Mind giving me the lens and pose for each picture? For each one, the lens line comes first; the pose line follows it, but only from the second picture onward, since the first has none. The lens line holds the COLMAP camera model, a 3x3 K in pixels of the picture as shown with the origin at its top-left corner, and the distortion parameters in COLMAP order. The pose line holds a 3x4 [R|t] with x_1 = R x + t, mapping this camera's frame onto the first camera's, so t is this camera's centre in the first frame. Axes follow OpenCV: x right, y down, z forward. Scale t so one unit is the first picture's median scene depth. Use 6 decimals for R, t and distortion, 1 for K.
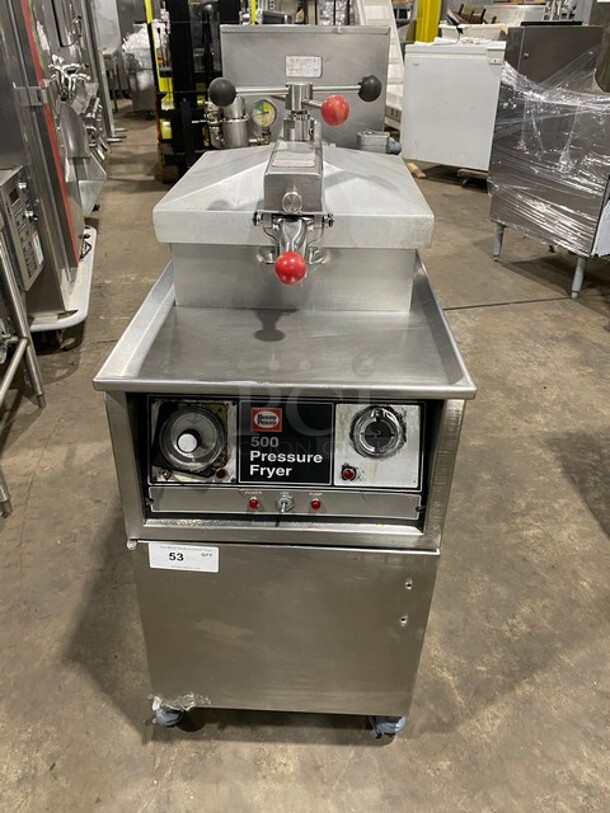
lens RADIAL K [[615.7, 0, 305.0], [0, 615.7, 406.5], [0, 0, 1]] dist [-0.003369, 0.000152]
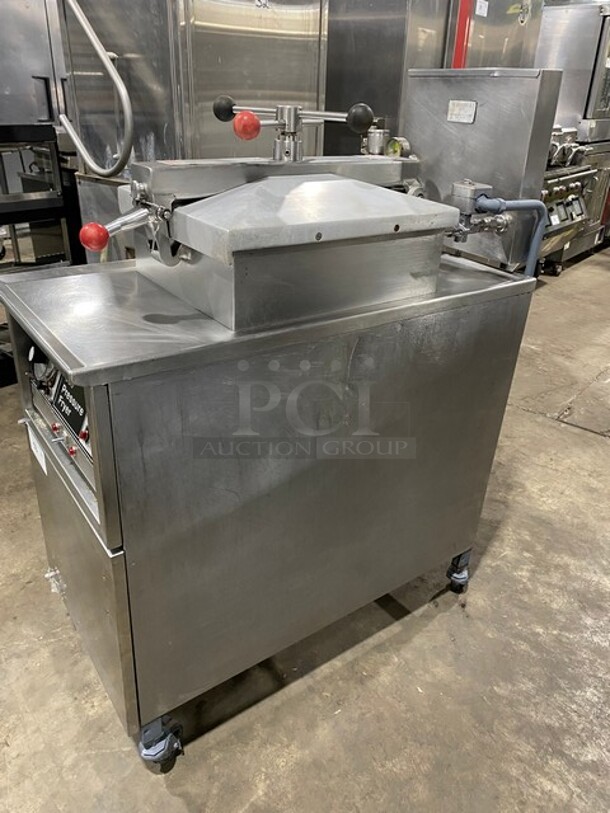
lens RADIAL K [[615.7, 0, 305.0], [0, 615.7, 406.5], [0, 0, 1]] dist [-0.003369, 0.000152]
pose [[0.601352, 0.373494, -0.706313, 0.511494], [-0.450539, 0.888577, 0.086287, -0.098651], [0.659841, 0.266333, 0.702621, 0.234531]]
